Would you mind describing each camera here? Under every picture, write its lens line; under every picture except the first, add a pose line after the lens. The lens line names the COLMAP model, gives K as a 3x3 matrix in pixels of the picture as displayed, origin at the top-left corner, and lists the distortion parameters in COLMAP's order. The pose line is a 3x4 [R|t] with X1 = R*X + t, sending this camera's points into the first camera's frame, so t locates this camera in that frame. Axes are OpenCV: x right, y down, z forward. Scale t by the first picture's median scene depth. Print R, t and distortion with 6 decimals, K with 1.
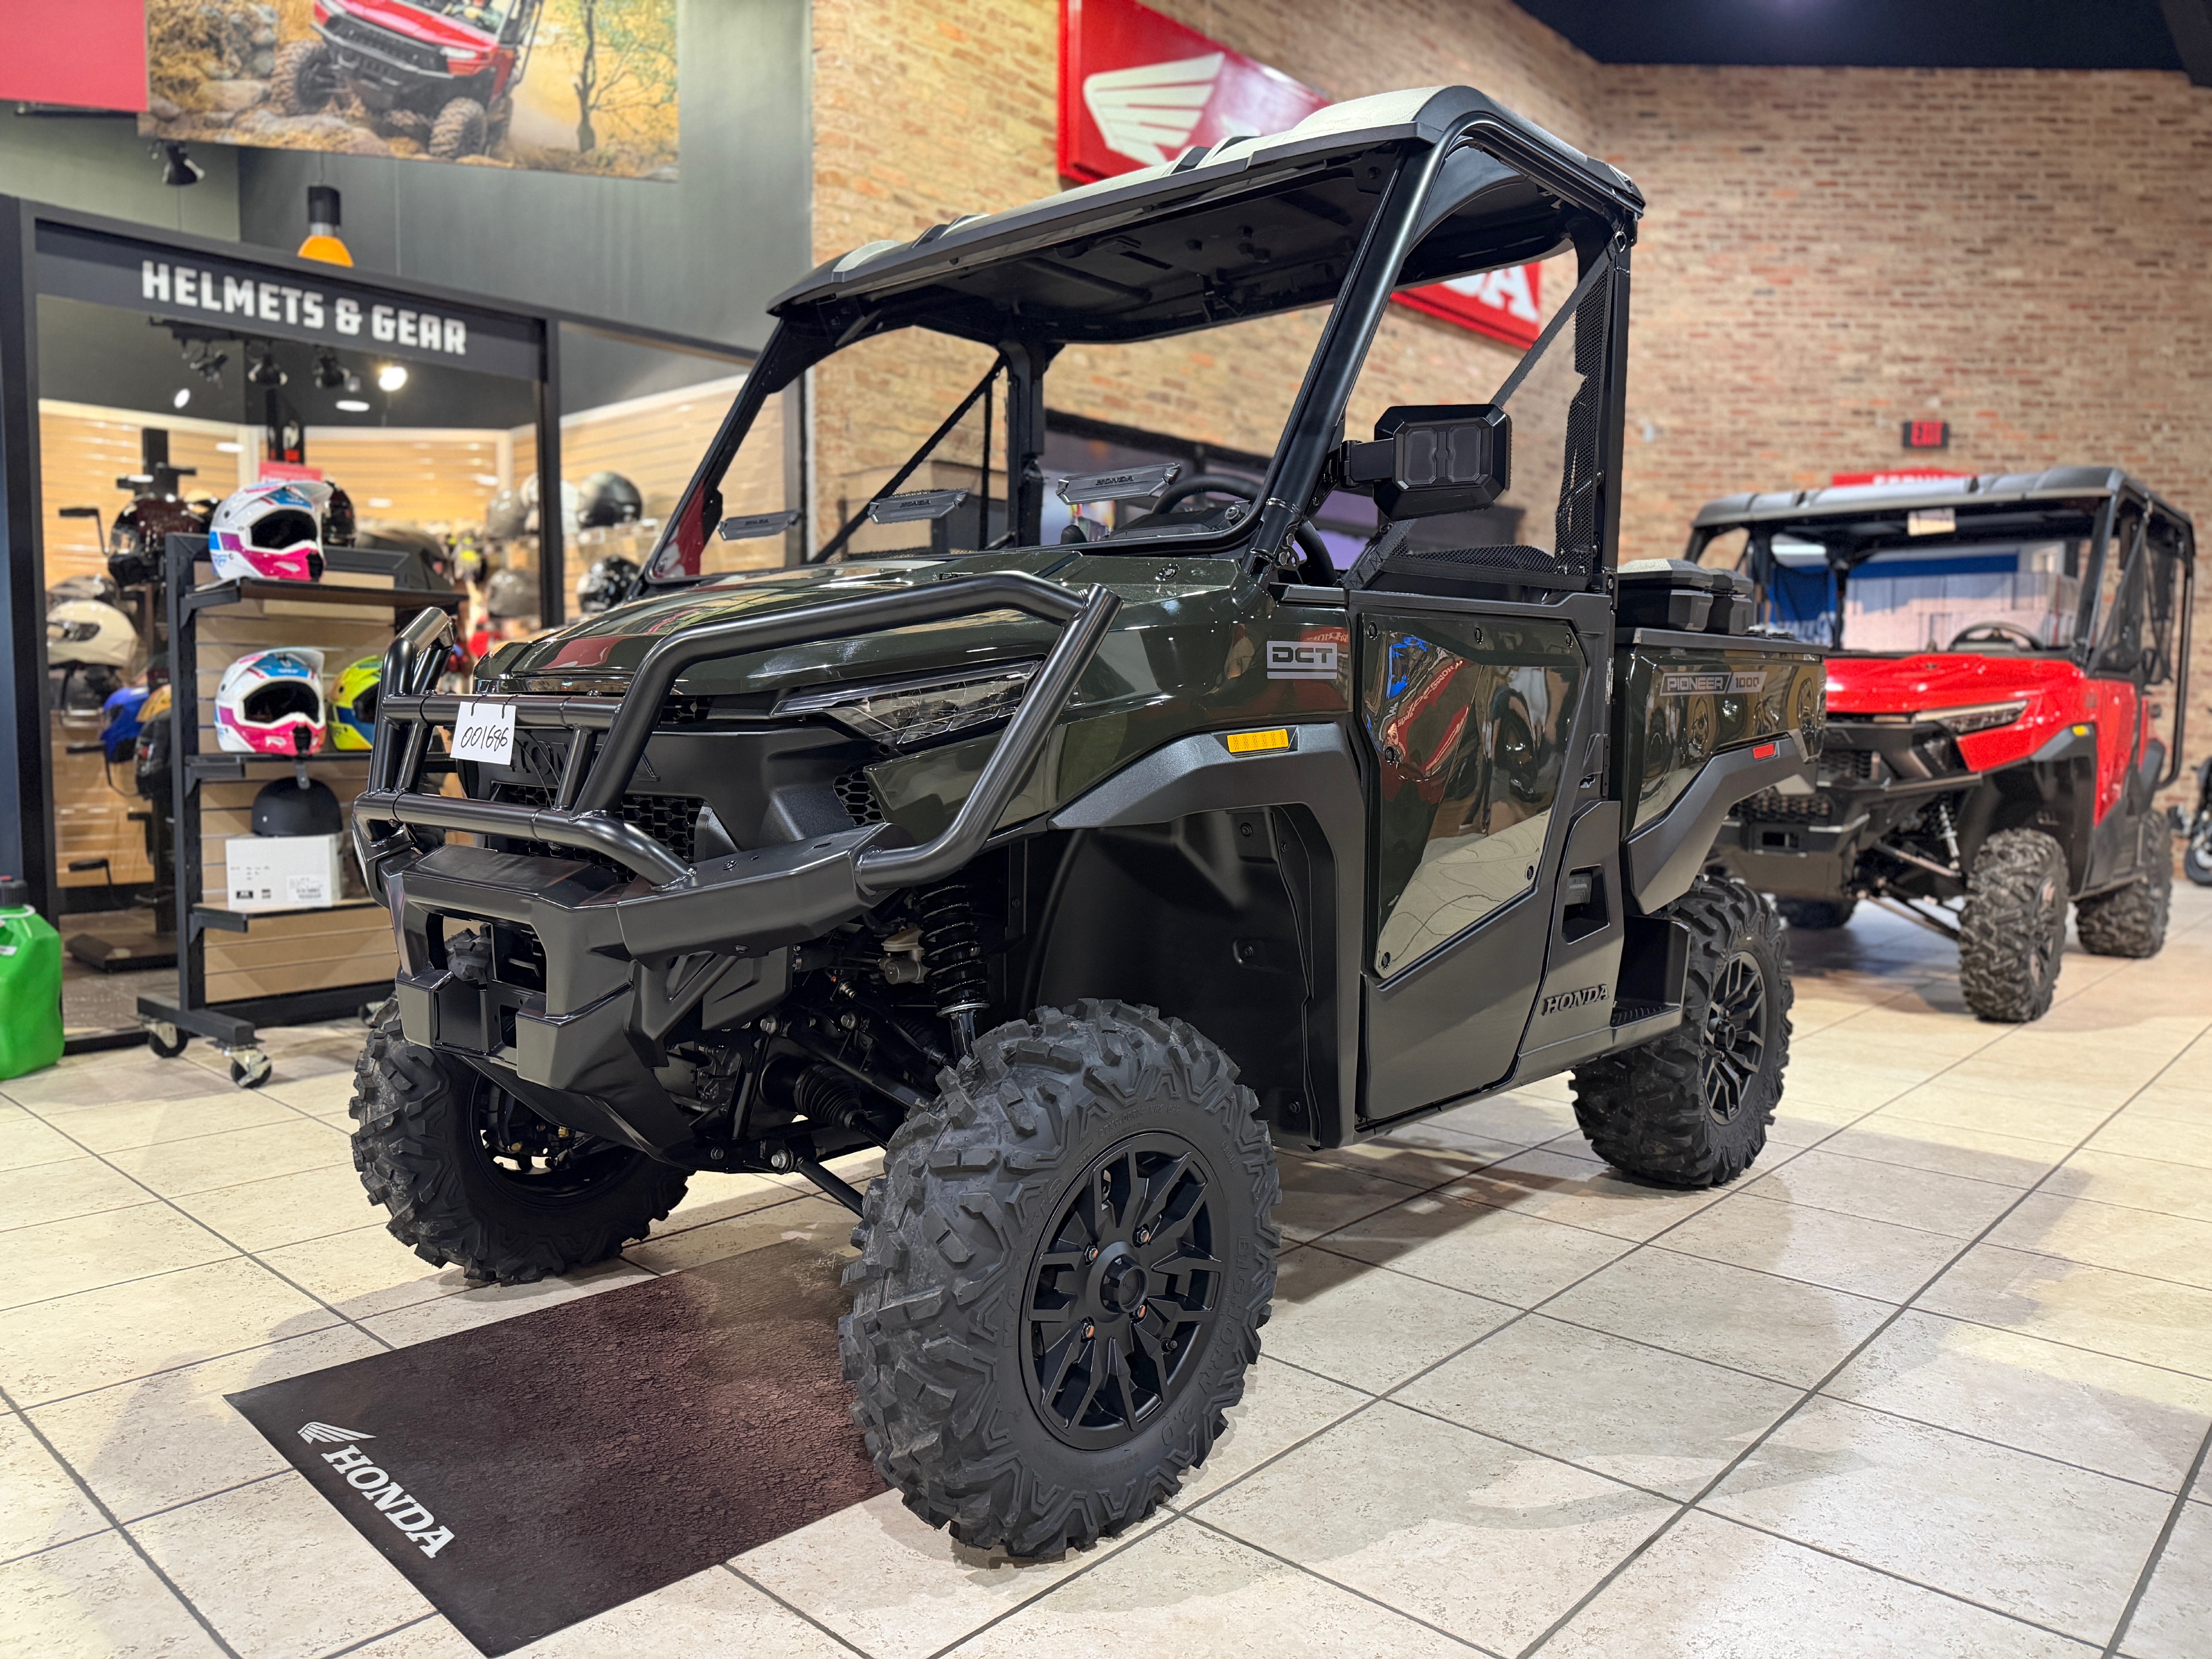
lens RADIAL K [[1569.0, 0, 1106.0], [0, 1569.0, 829.5], [0, 0, 1]] dist [0.000755, -0.001226]
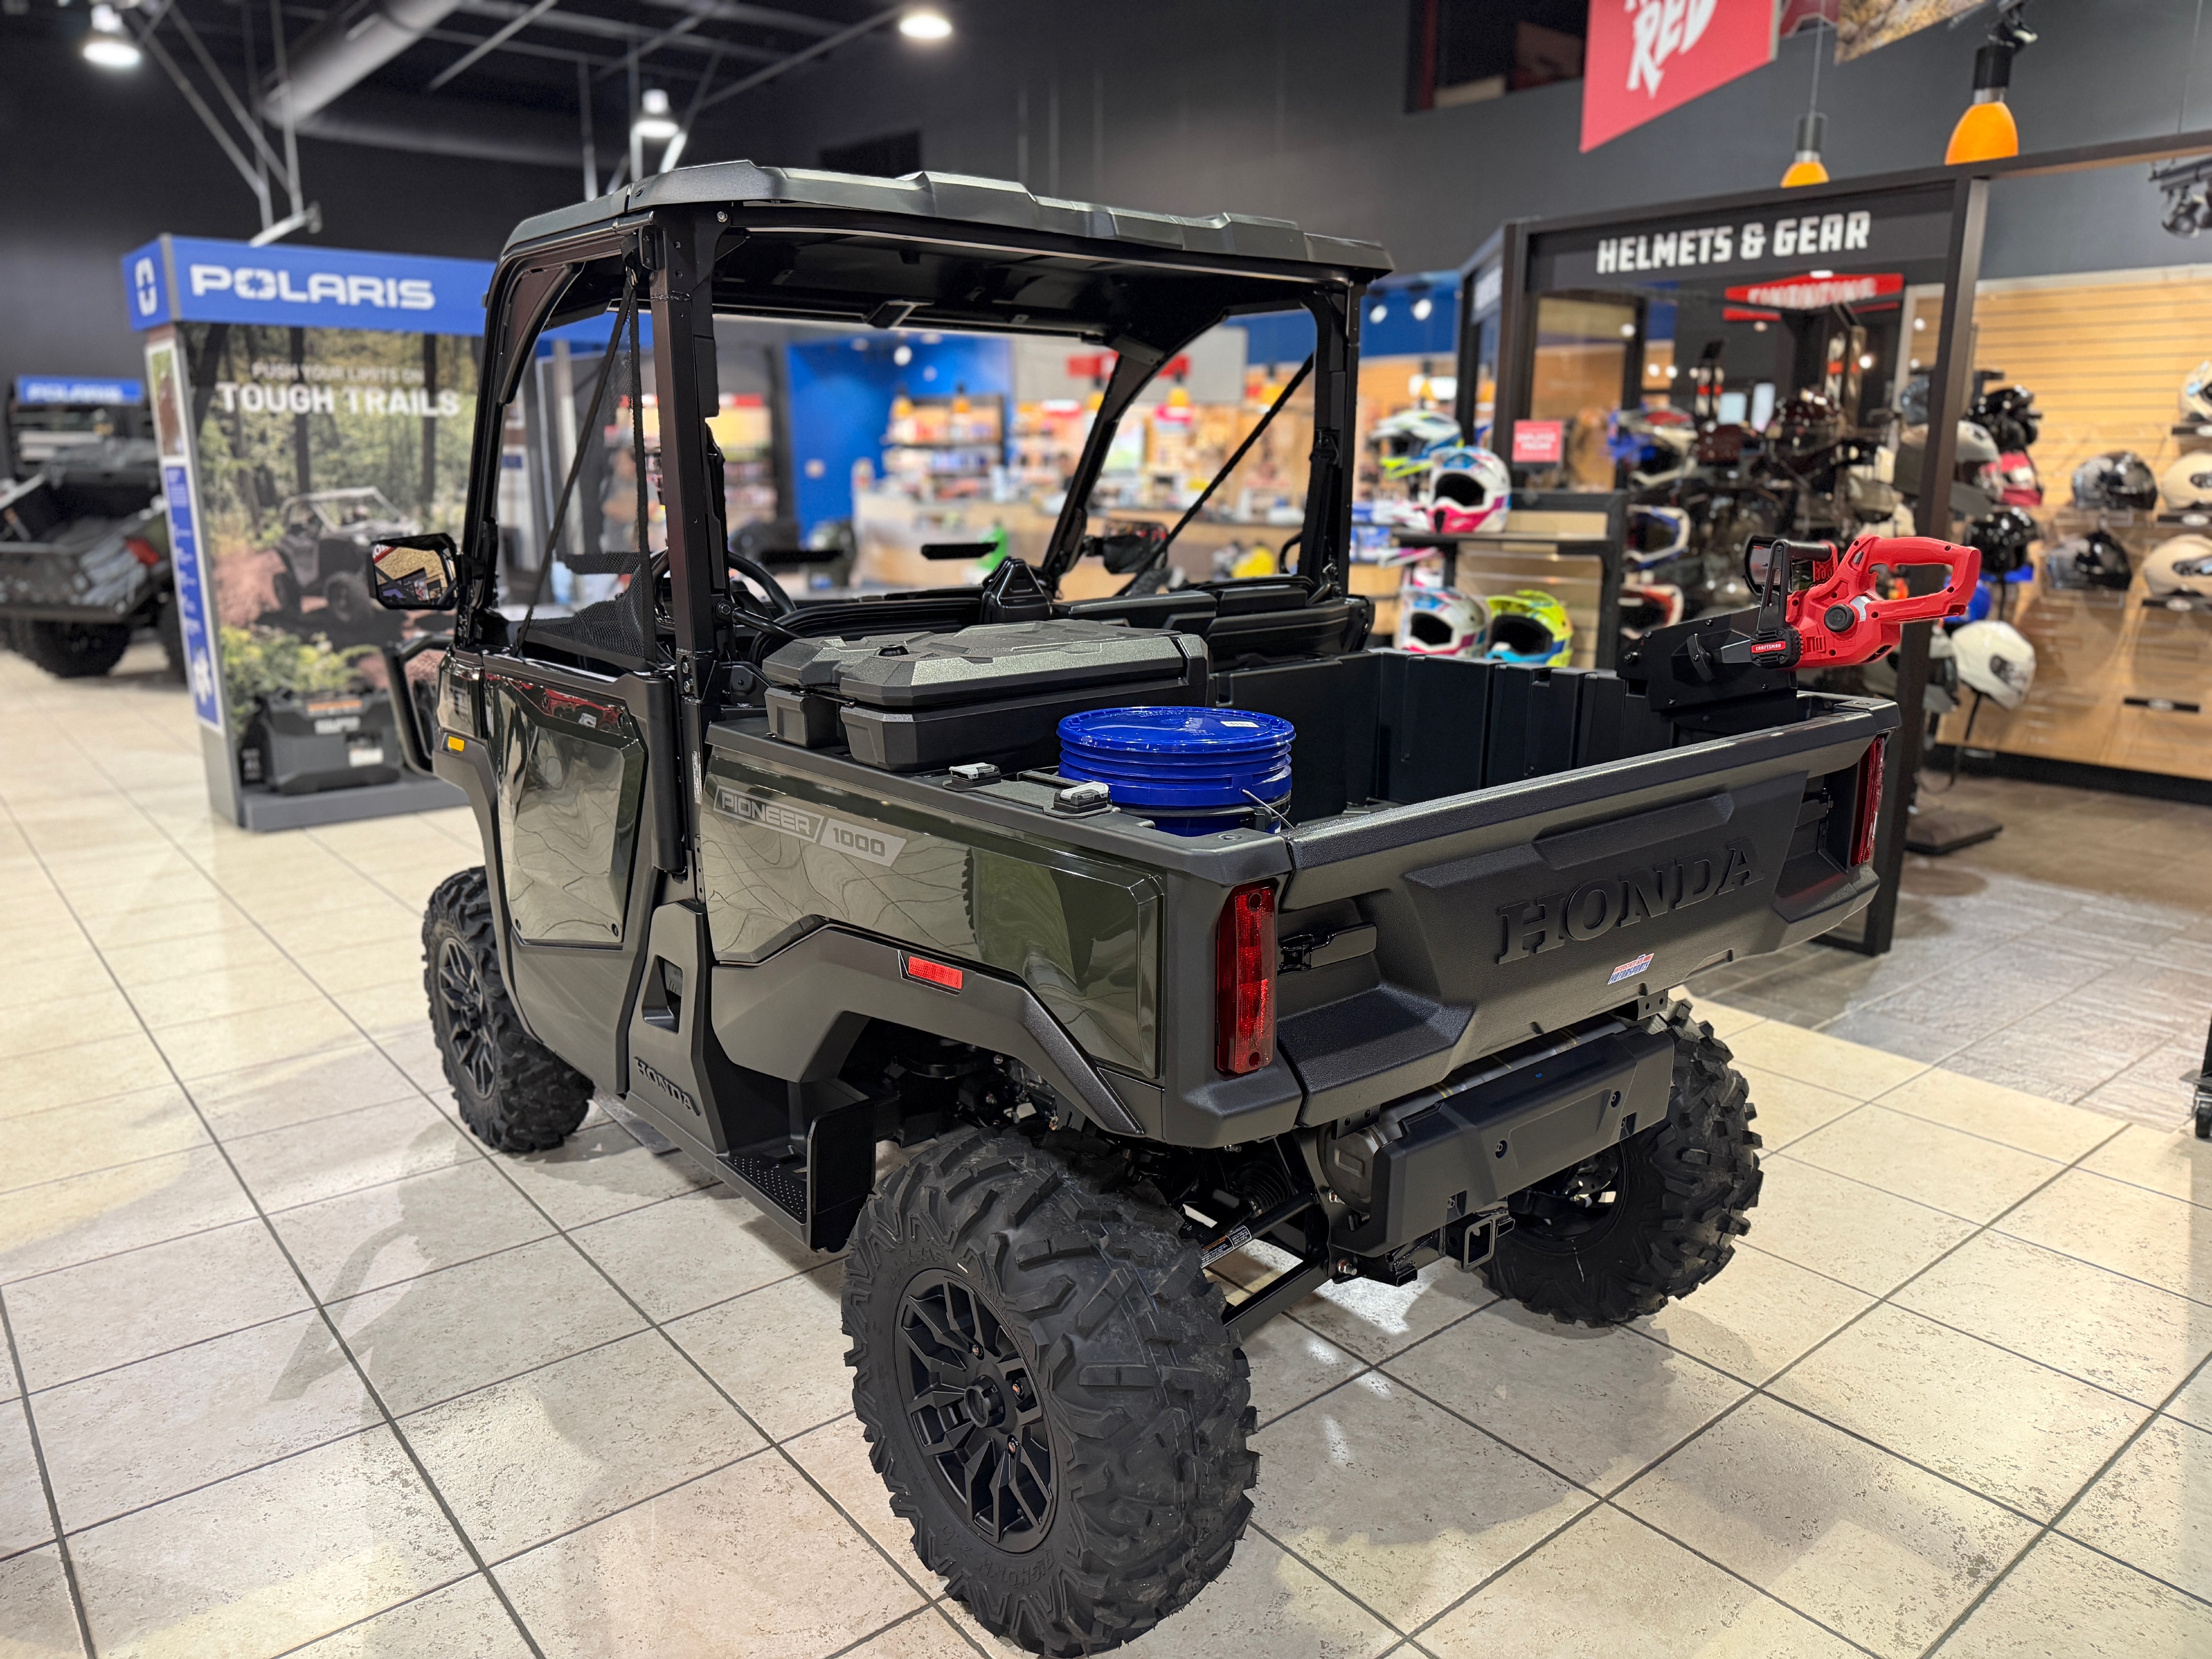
lens RADIAL K [[1569.0, 0, 1106.0], [0, 1569.0, 829.5], [0, 0, 1]] dist [0.000755, -0.001226]
pose [[-0.142906, 0.220629, -0.964832, 0.673233], [-0.077798, 0.969317, 0.233178, -0.170085], [0.986674, 0.108384, -0.121357, 0.789349]]
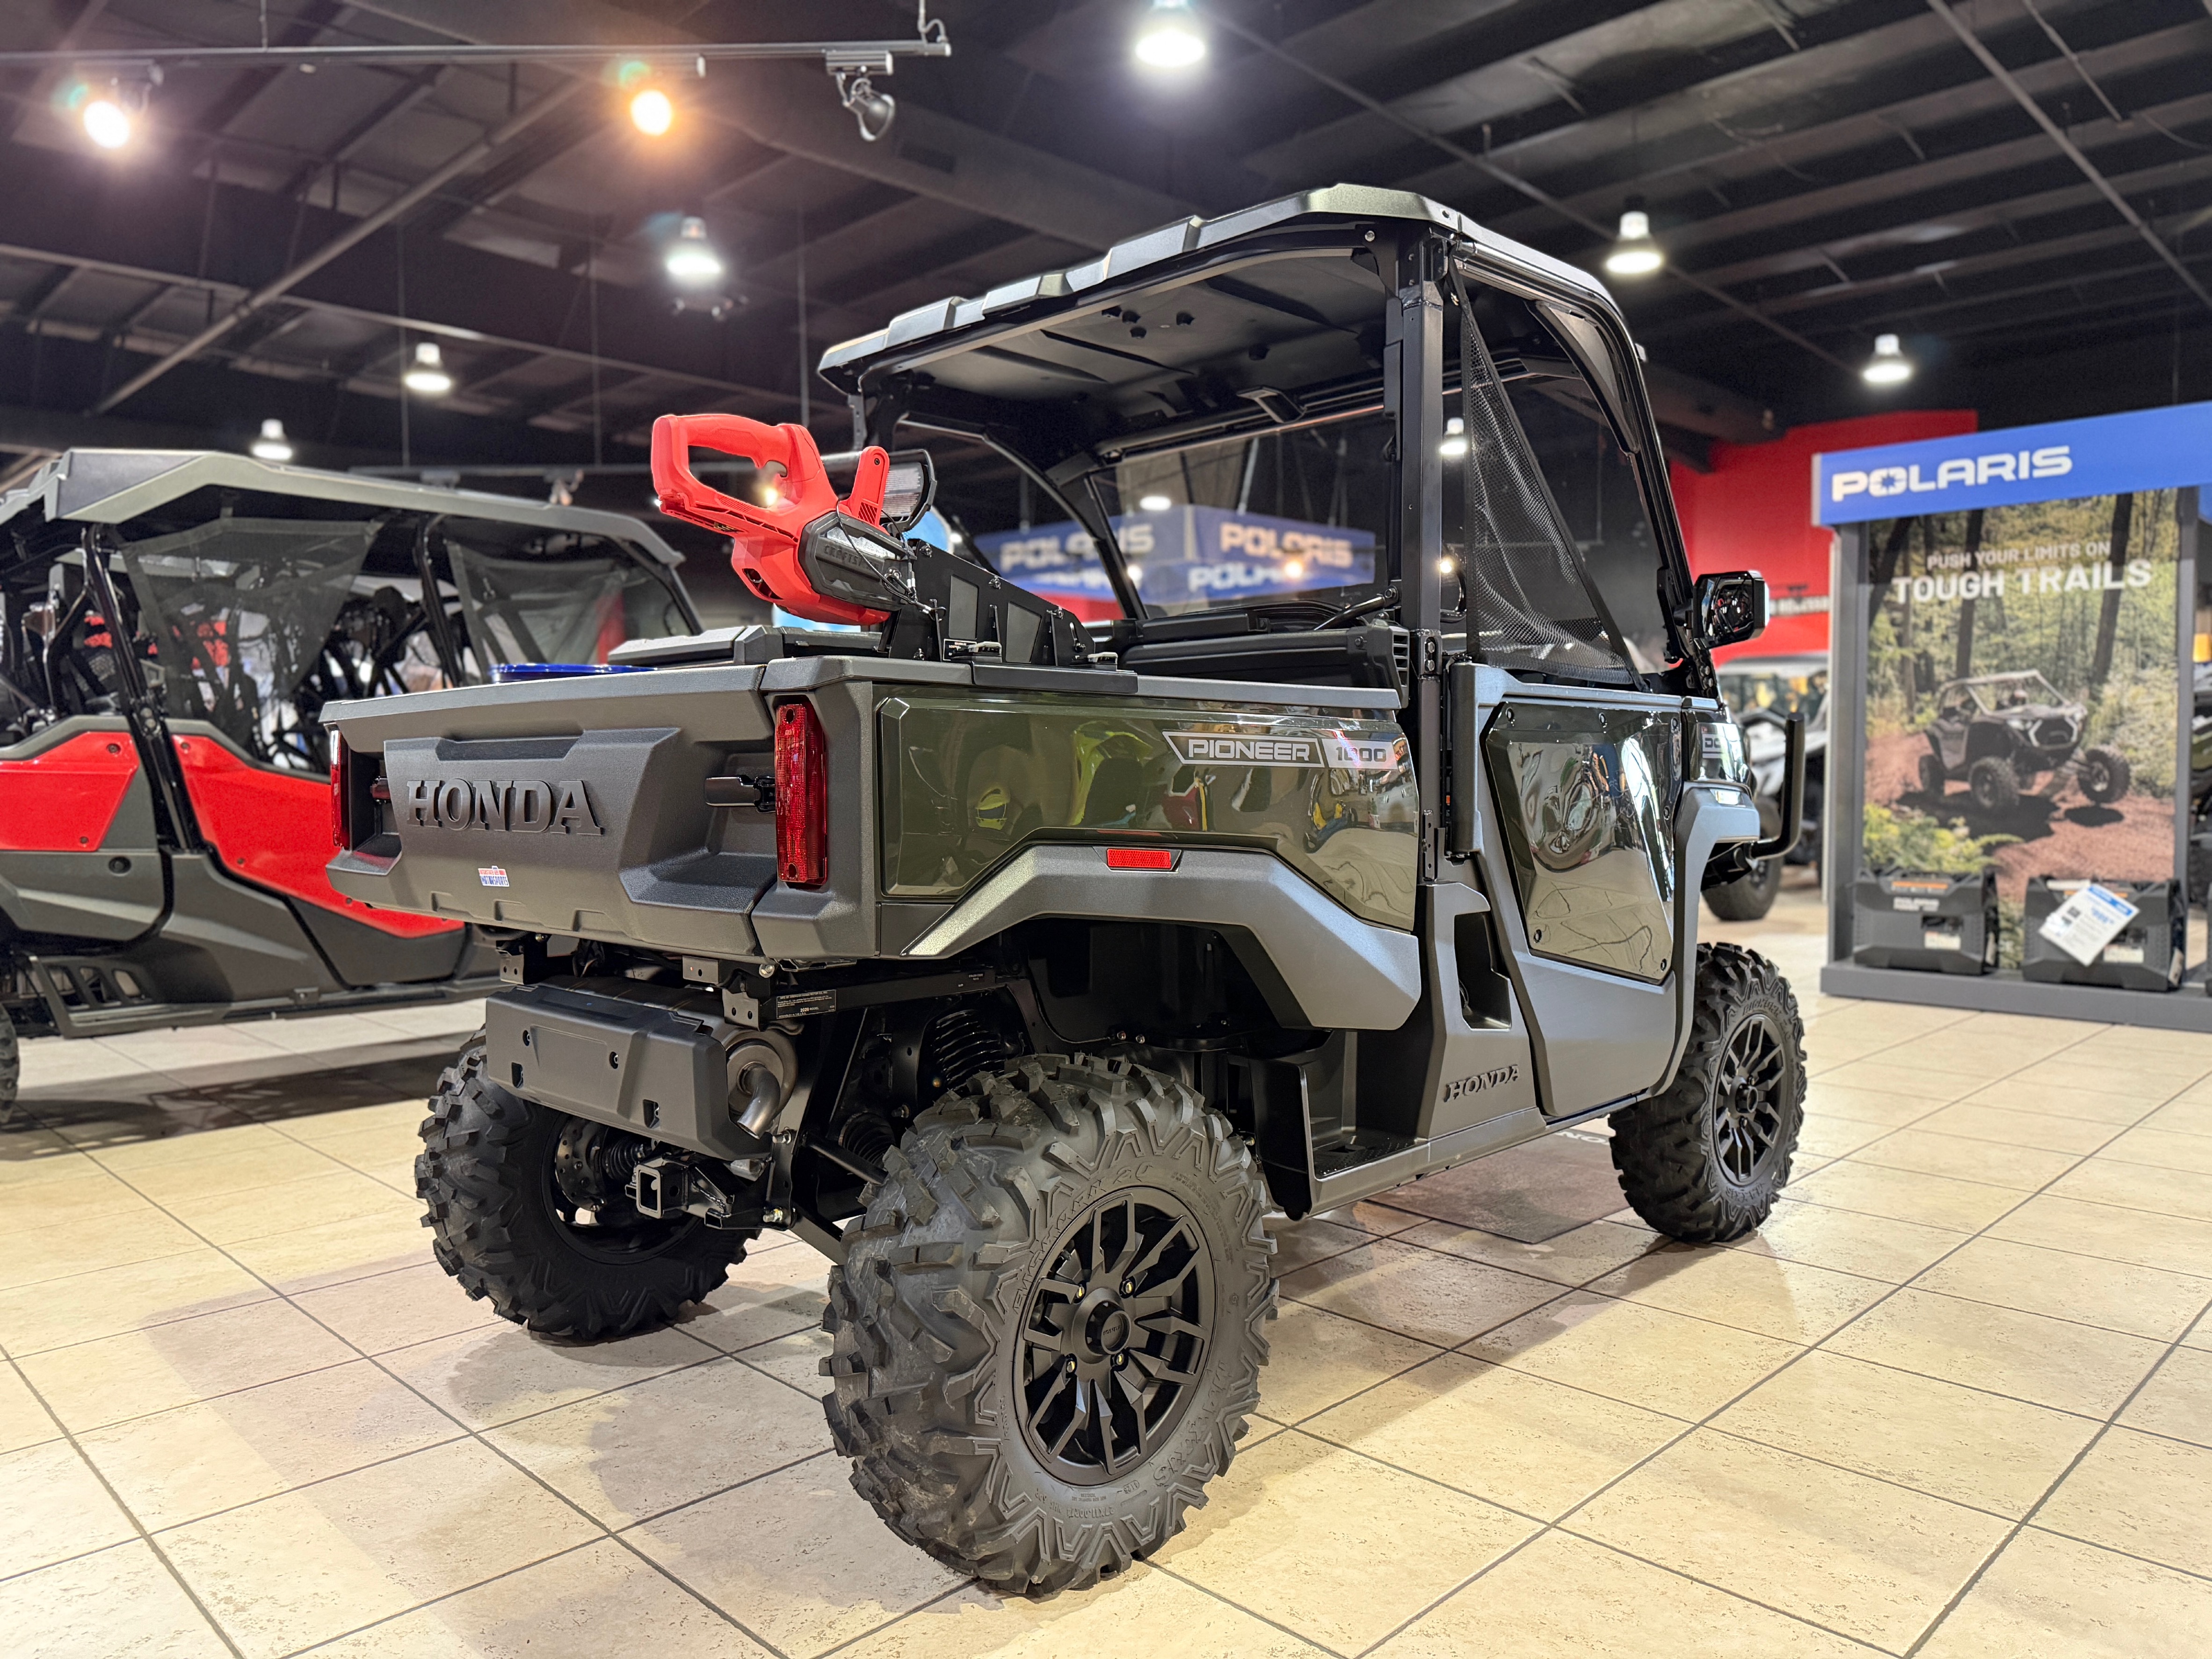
lens RADIAL K [[1569.0, 0, 1106.0], [0, 1569.0, 829.5], [0, 0, 1]] dist [0.000755, -0.001226]
pose [[-0.998754, -0.003188, 0.049812, 0.055854], [0.002675, 0.993108, 0.117175, -0.110791], [-0.049843, 0.117162, -0.991861, 1.319354]]
